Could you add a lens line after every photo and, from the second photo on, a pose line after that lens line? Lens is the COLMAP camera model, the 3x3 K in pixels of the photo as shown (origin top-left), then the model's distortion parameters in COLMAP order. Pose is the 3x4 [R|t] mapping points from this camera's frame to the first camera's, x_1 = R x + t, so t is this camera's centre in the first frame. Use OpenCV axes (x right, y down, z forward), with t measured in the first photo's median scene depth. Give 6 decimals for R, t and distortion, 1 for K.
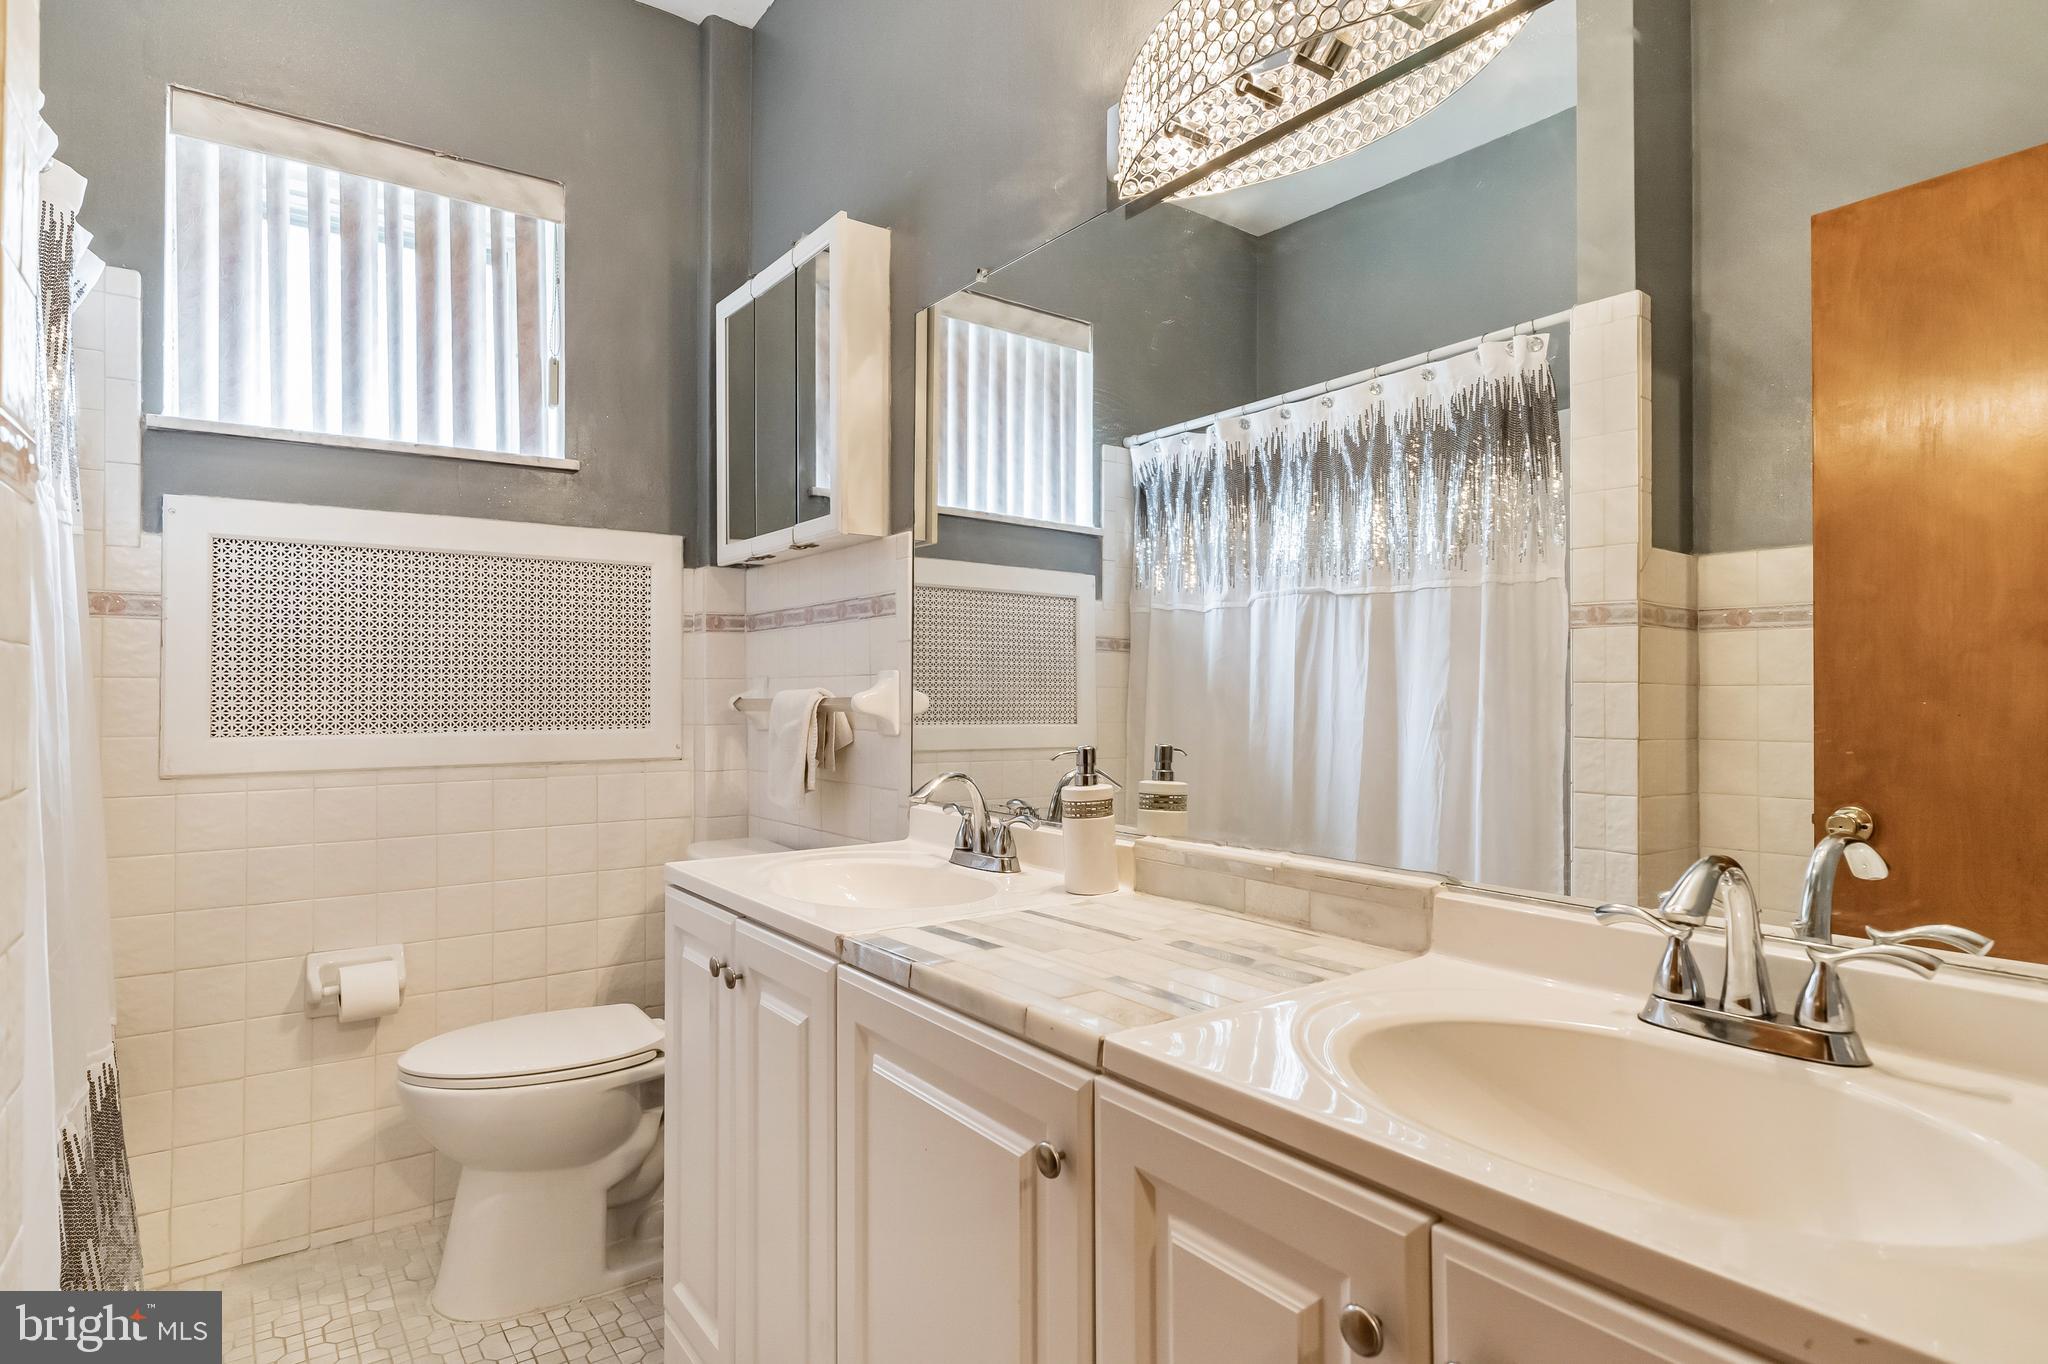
lens RADIAL K [[1110.4, 0, 1024.8], [0, 1110.4, 693.8], [0, 0, 1]] dist [-0.003048, -0.000547]
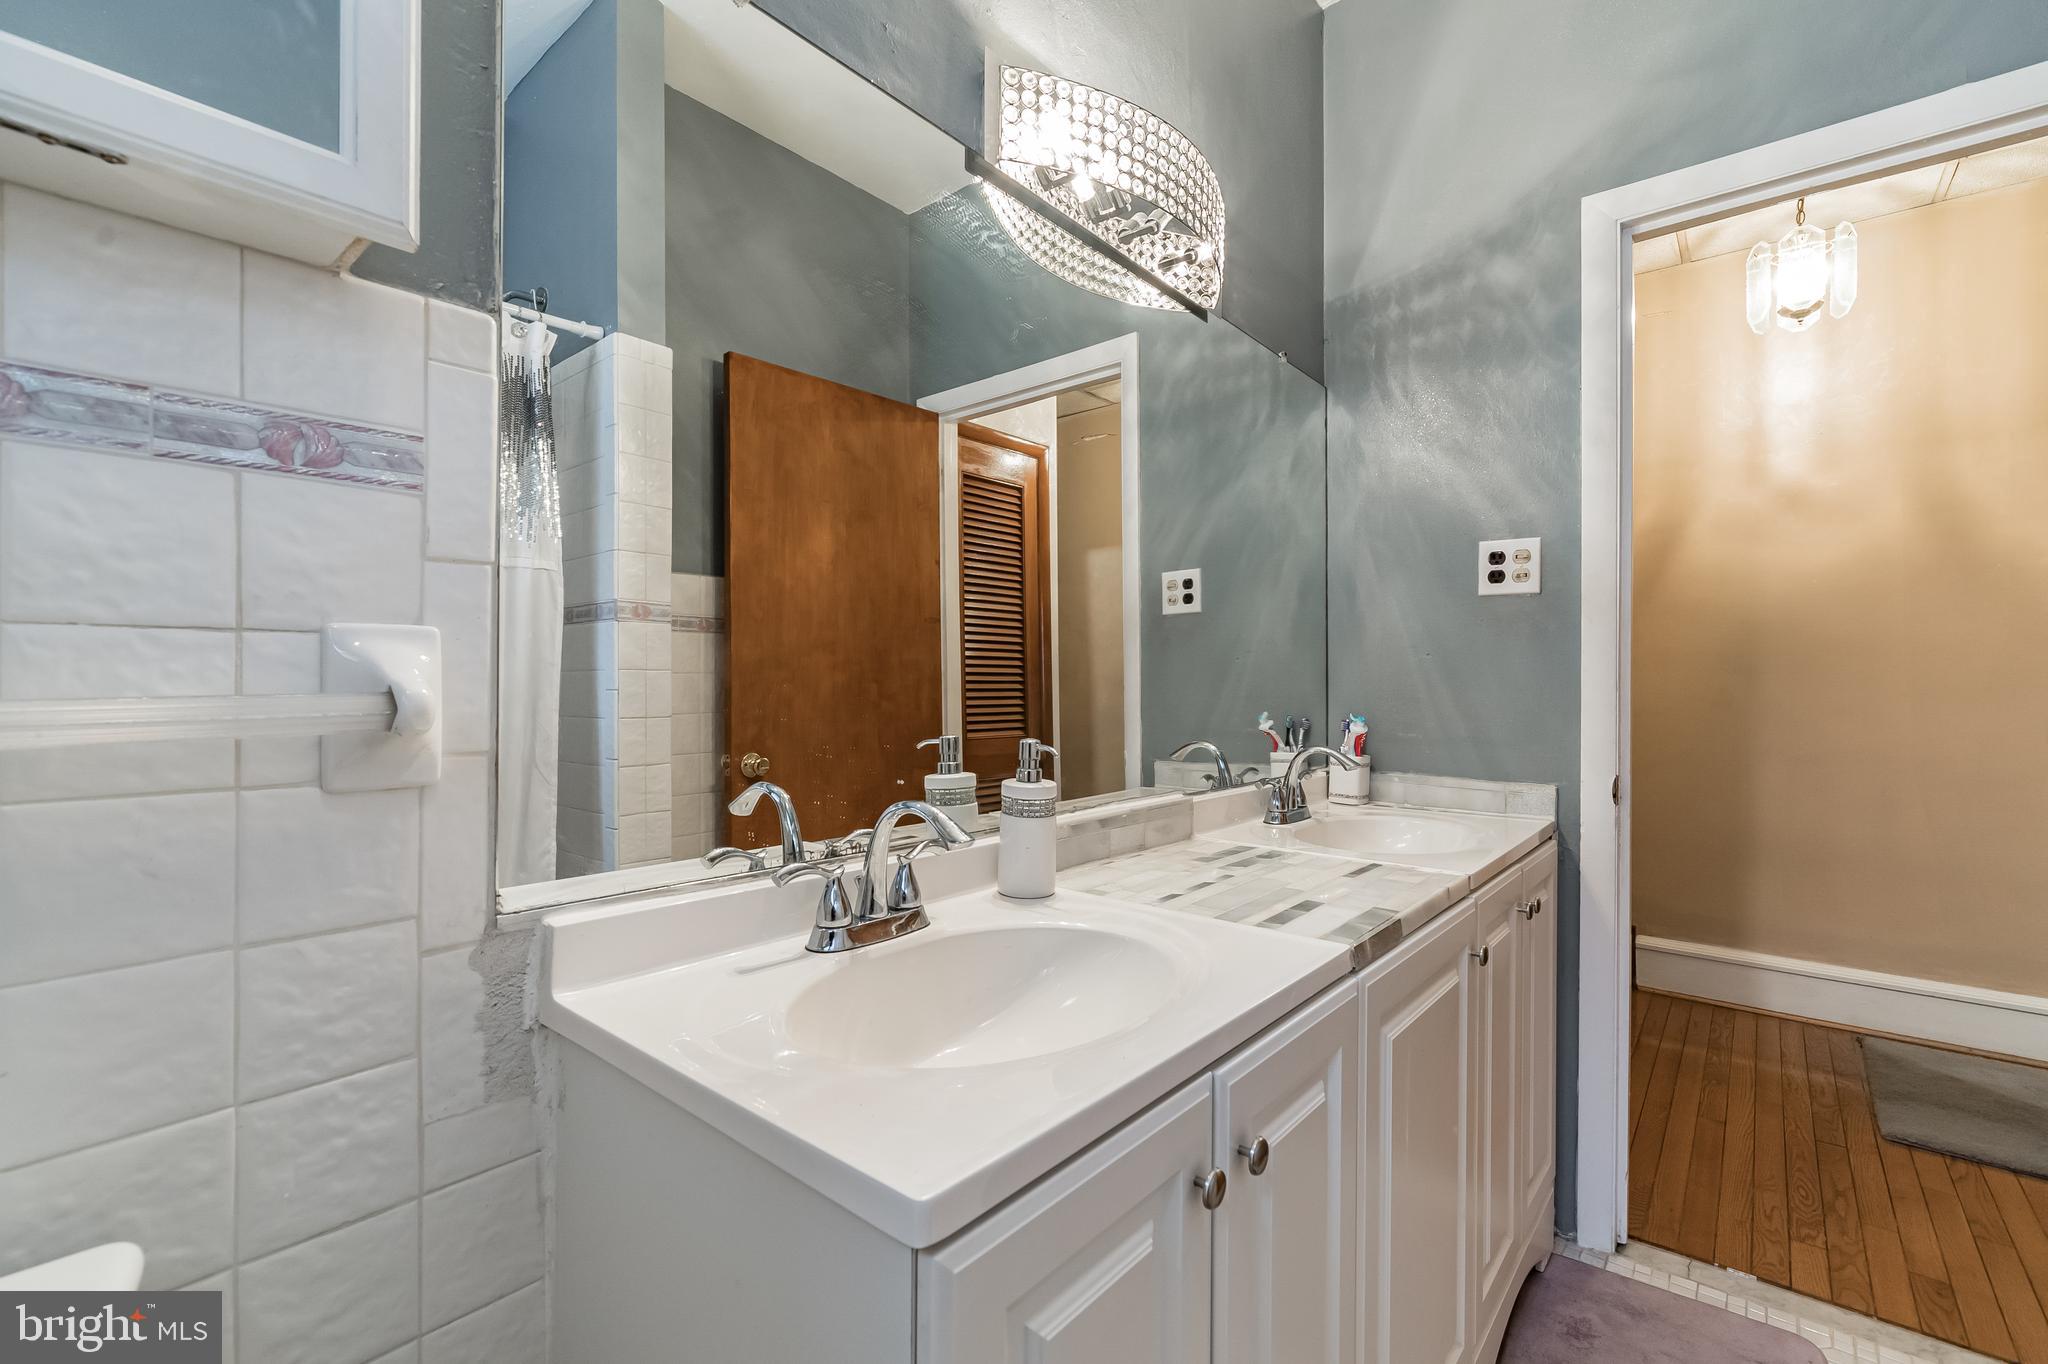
lens RADIAL K [[892.2, 0, 1025.4], [0, 892.2, 677.6], [0, 0, 1]] dist [-0.000962, -0.000026]
pose [[-0.228370, -0.002936, 0.973570, -0.507220], [-0.003359, 0.999992, 0.002228, -0.006316], [-0.973569, -0.002761, -0.228378, 0.868853]]
